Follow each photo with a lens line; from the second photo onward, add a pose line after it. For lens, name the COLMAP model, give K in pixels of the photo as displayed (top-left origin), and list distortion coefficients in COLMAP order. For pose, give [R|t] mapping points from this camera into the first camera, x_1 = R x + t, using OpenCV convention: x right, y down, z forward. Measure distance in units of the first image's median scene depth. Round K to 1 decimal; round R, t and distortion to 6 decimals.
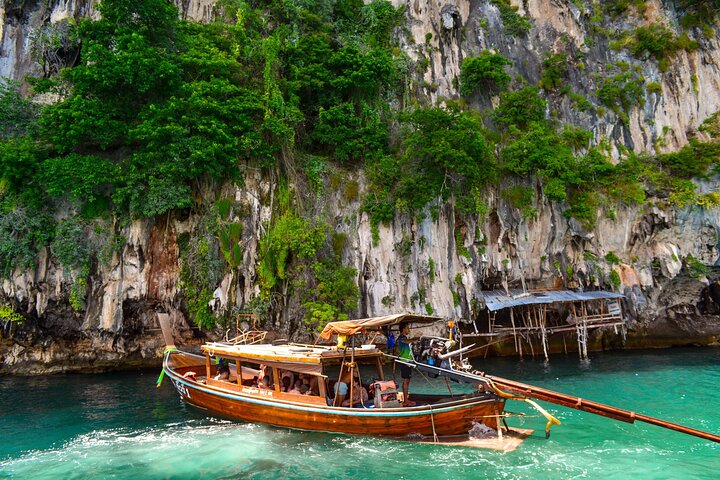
lens RADIAL K [[409.9, 0, 360.2], [0, 409.9, 244.6], [0, 0, 1]] dist [-0.079071, 0.041282]
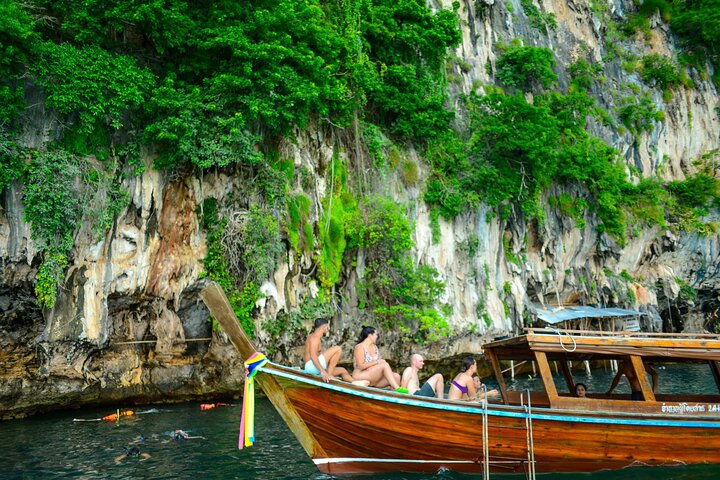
lens RADIAL K [[540.4, 0, 358.3], [0, 540.4, 241.7], [0, 0, 1]] dist [-0.024191, 0.069223]
pose [[0.894379, 0.090858, 0.437985, -0.583824], [-0.083622, 0.995853, -0.035826, 0.052765], [-0.439424, -0.004583, 0.898268, 0.070255]]
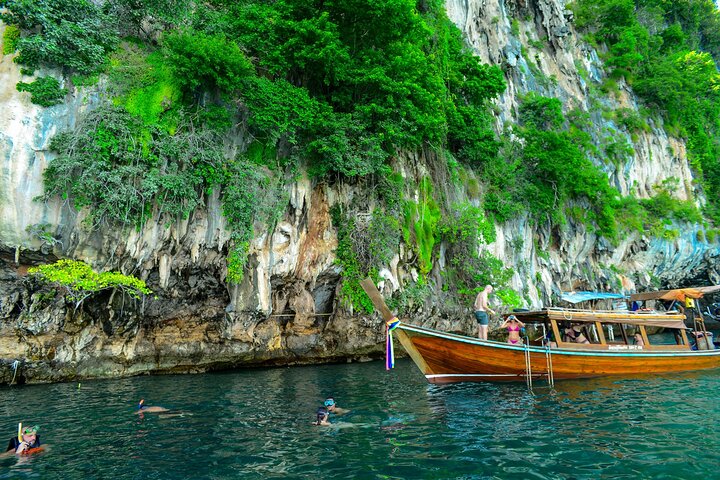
lens RADIAL K [[409.9, 0, 358.1], [0, 409.9, 241.5], [0, 0, 1]] dist [-0.079071, 0.041282]
pose [[0.882928, 0.106885, 0.457181, -0.767490], [-0.088861, 0.994185, -0.060820, 0.100358], [-0.461023, 0.013074, 0.887292, 0.195481]]
